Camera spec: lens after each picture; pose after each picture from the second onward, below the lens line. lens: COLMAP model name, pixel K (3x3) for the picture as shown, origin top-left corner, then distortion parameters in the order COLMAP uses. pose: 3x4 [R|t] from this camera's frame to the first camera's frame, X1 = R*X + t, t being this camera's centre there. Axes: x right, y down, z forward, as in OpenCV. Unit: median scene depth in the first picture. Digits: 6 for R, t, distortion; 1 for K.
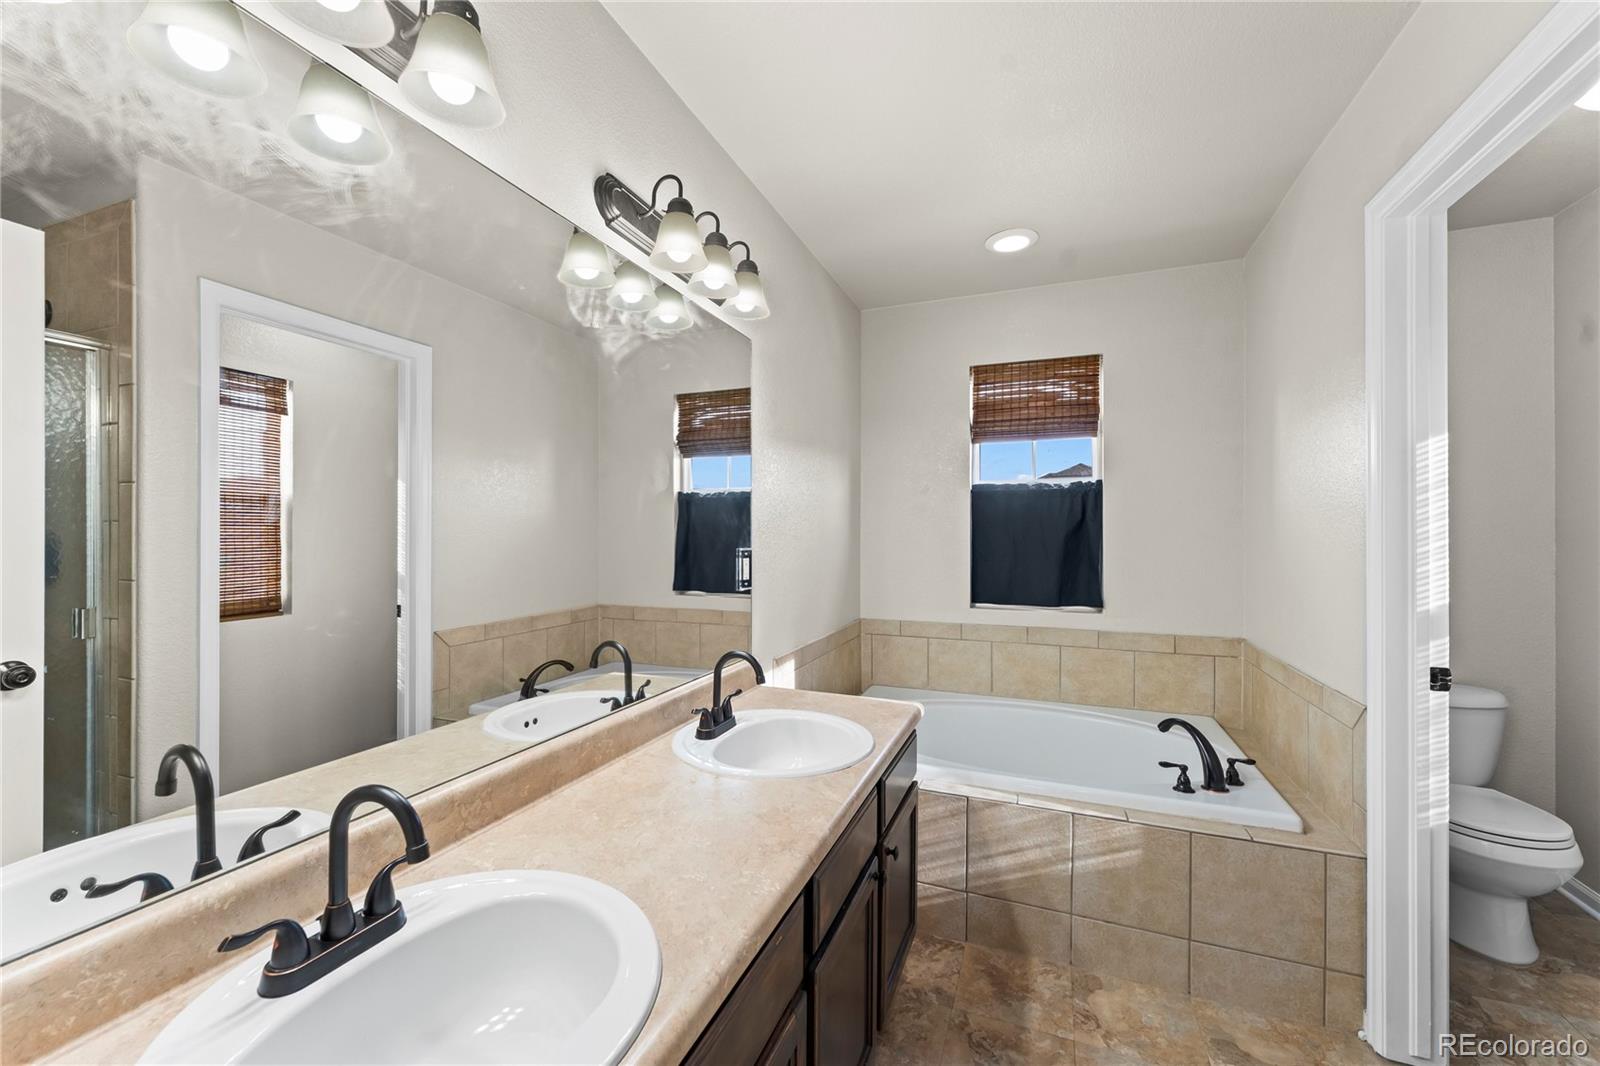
lens RADIAL K [[652.9, 0, 795.3], [0, 652.9, 541.5], [0, 0, 1]] dist [-0.000633, 0.000047]
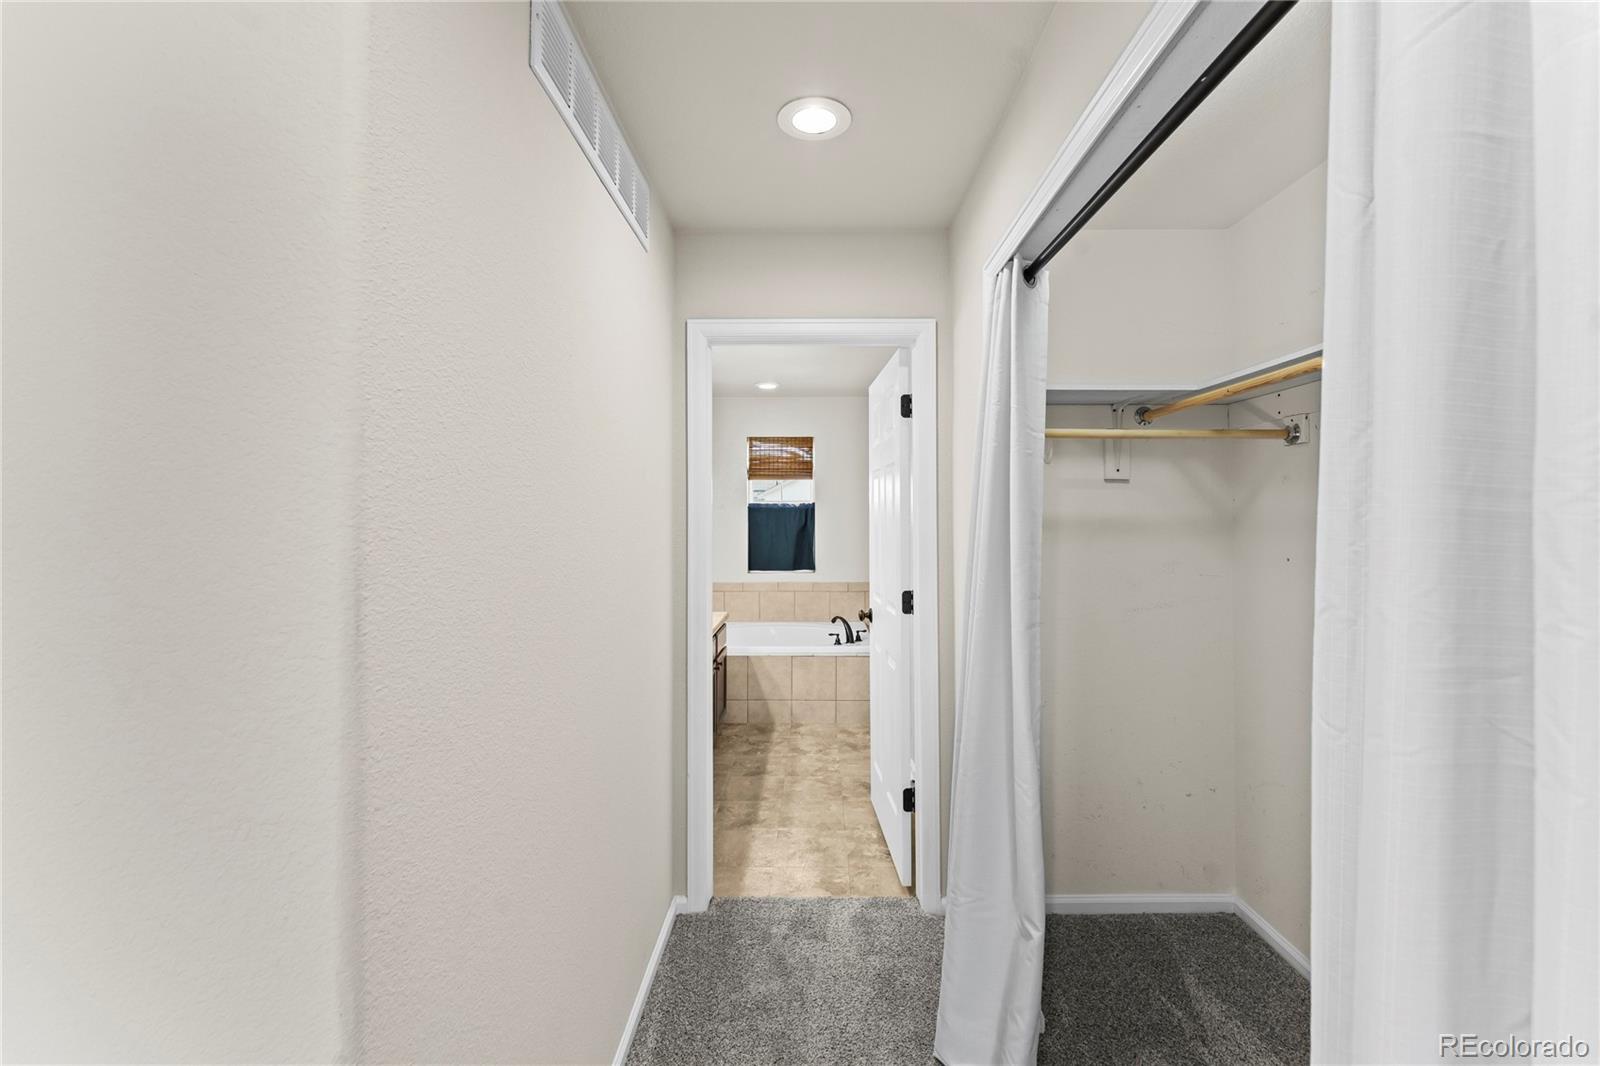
lens RADIAL K [[652.9, 0, 801.0], [0, 652.9, 530.0], [0, 0, 1]] dist [-0.000633, 0.000047]
pose [[0.939619, -0.004205, 0.342195, -0.222531], [0.001900, 0.999973, 0.007071, -0.029215], [-0.342216, -0.005994, 0.939602, -0.788167]]
